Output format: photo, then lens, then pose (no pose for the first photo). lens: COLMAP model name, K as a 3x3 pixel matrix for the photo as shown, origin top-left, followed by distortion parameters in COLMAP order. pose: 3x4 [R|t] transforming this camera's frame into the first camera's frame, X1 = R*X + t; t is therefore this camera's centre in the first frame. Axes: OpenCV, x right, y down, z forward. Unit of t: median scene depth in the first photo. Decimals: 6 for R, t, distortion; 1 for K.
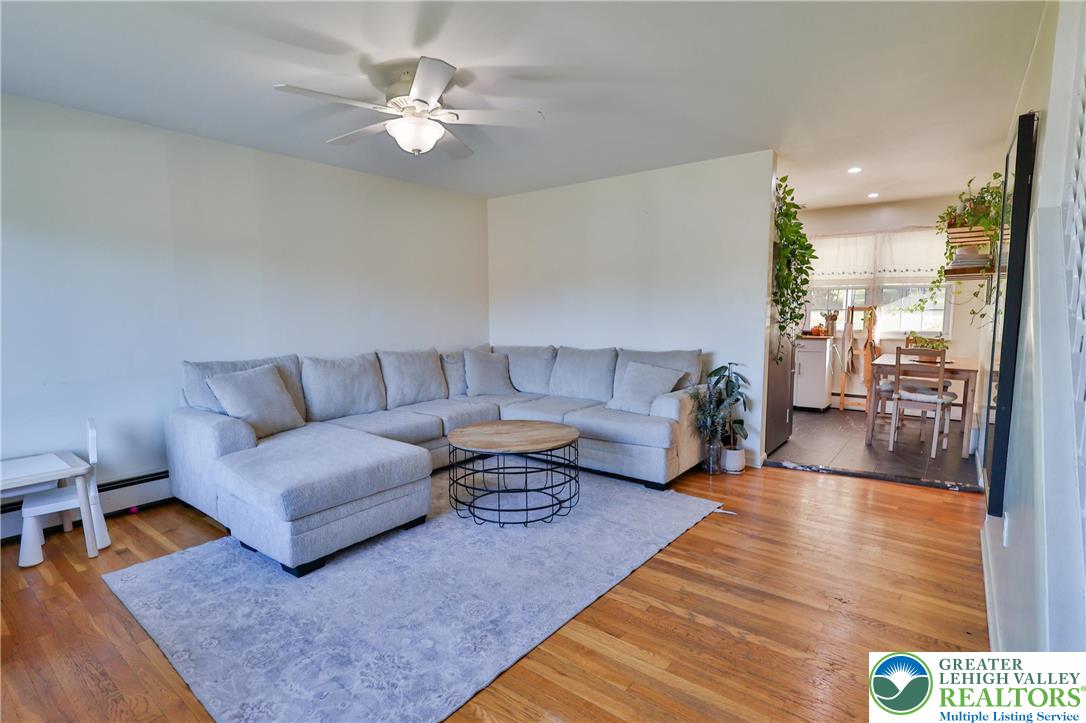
lens RADIAL K [[531.8, 0, 543.0], [0, 531.8, 361.5], [0, 0, 1]] dist [-0.002837, 0.000250]
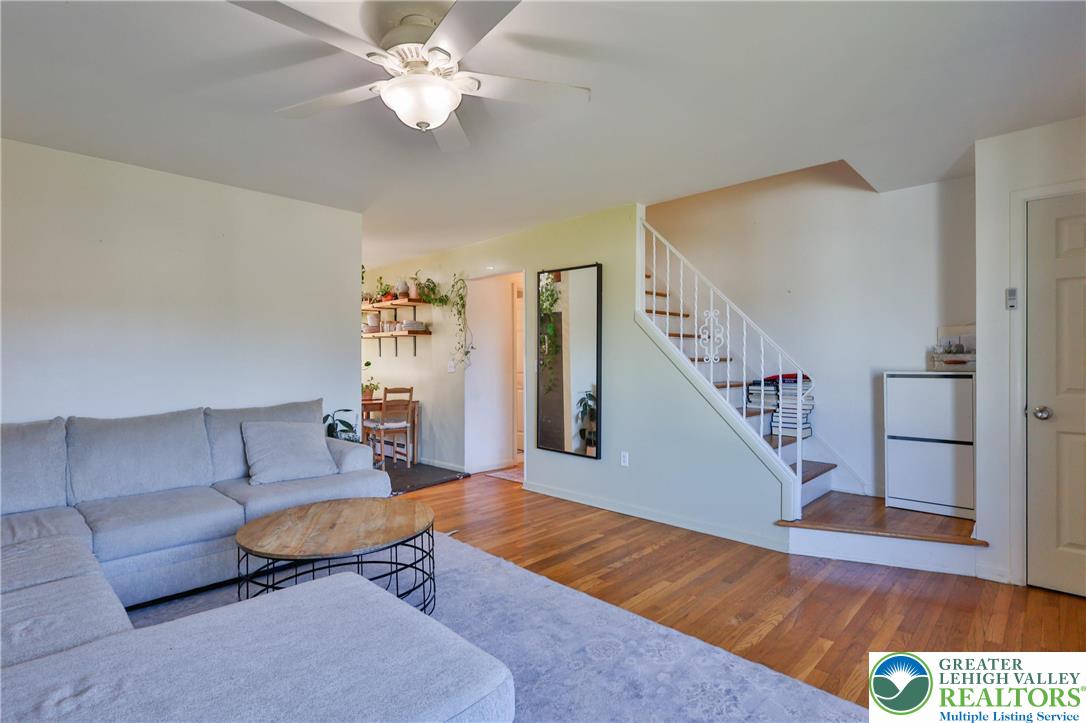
lens RADIAL K [[531.8, 0, 543.0], [0, 531.8, 361.5], [0, 0, 1]] dist [-0.002837, 0.000250]
pose [[0.104735, 0.004584, 0.994490, -1.032548], [0.106590, 0.994177, -0.015808, -0.053677], [-0.988772, 0.107658, 0.103637, 0.884105]]
